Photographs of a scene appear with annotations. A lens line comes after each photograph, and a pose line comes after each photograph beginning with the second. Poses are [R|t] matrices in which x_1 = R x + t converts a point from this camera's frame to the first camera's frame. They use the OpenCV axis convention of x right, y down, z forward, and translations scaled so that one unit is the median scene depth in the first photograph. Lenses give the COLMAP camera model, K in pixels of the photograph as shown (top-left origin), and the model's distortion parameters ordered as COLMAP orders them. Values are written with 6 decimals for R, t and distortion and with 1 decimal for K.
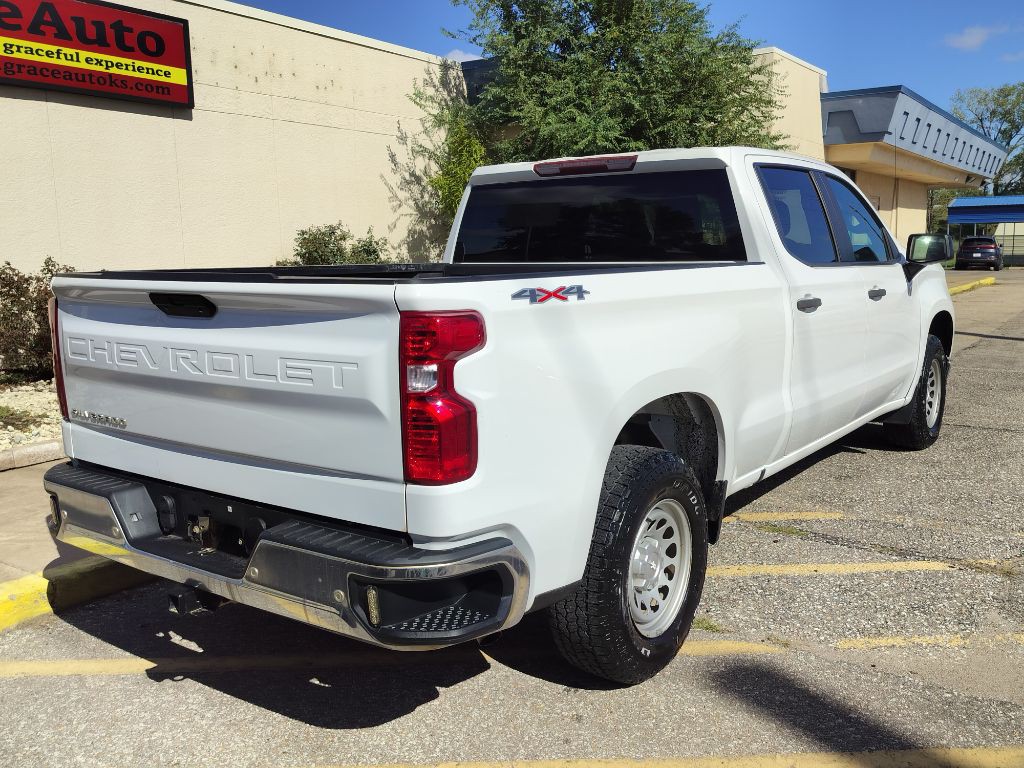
lens RADIAL K [[926.0, 0, 509.6], [0, 926.0, 379.9], [0, 0, 1]] dist [0.061926, -0.084715]
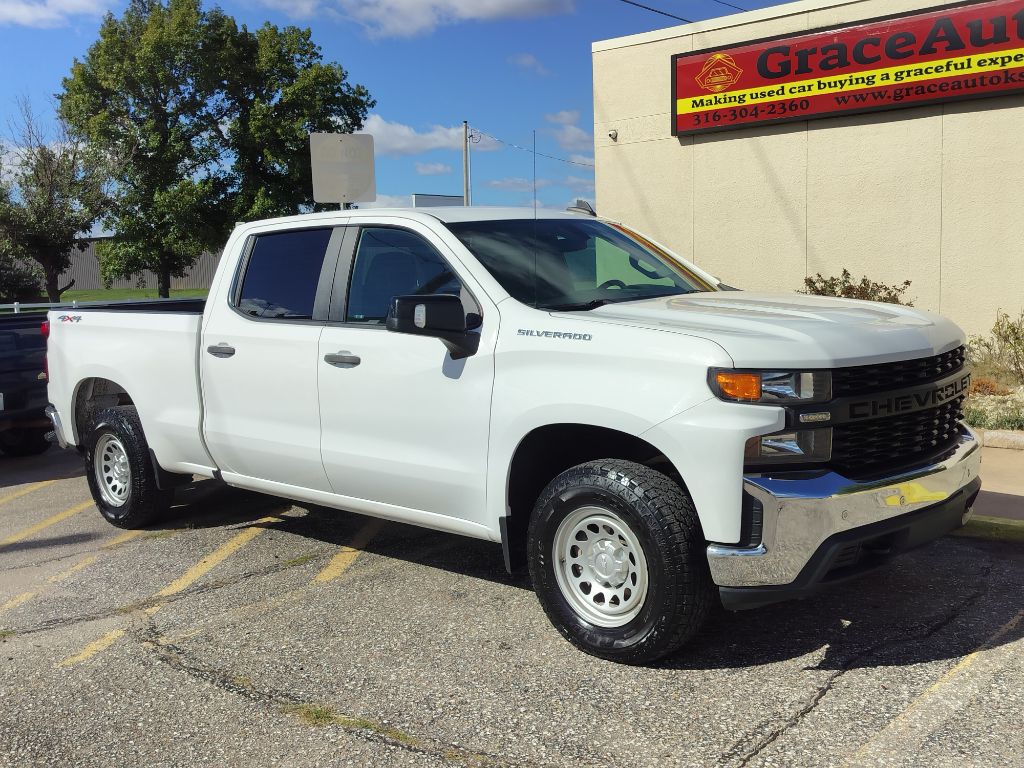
lens RADIAL K [[1053.0, 0, 513.5], [0, 1053.0, 384.3], [0, 0, 1]] dist [0.091130, -0.145531]
pose [[-0.118035, 0.132740, -0.984097, 0.731060], [-0.106641, 0.983599, 0.145464, -0.124485], [0.987267, 0.122115, -0.101944, 0.676483]]
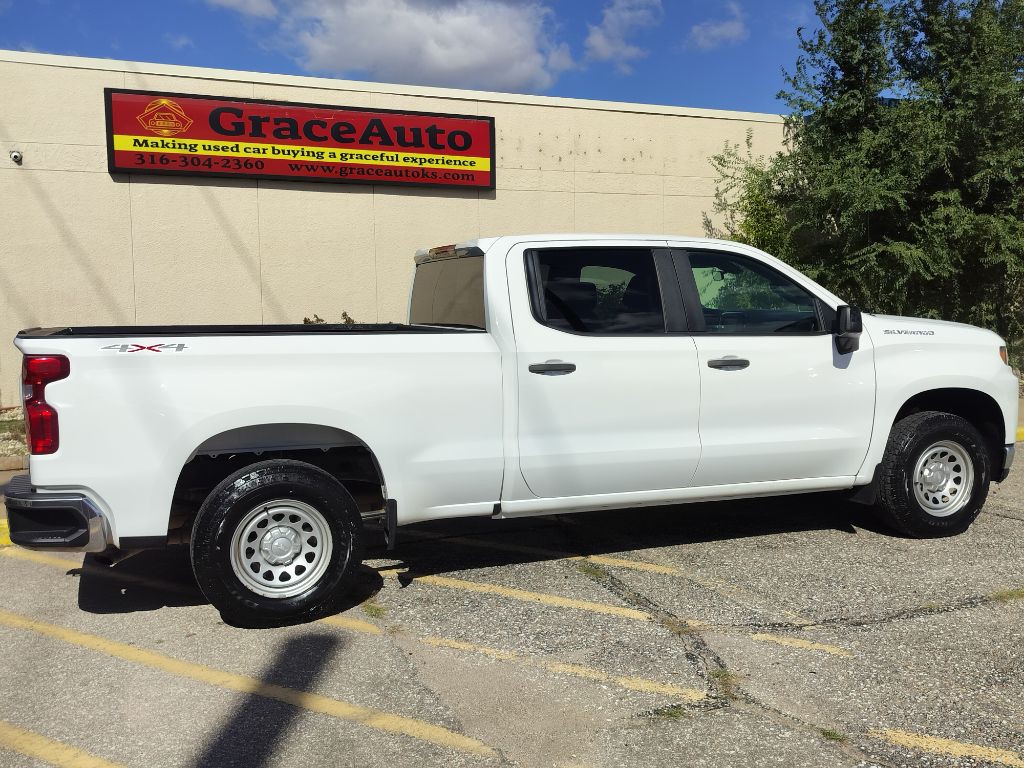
lens RADIAL K [[964.0, 0, 513.5], [0, 964.0, 388.4], [0, 0, 1]] dist [0.100910, -0.164862]
pose [[0.836865, 0.057741, -0.544356, 0.415084], [-0.083505, 0.996249, -0.022703, -0.010844], [0.541003, 0.064455, 0.838547, -0.014336]]
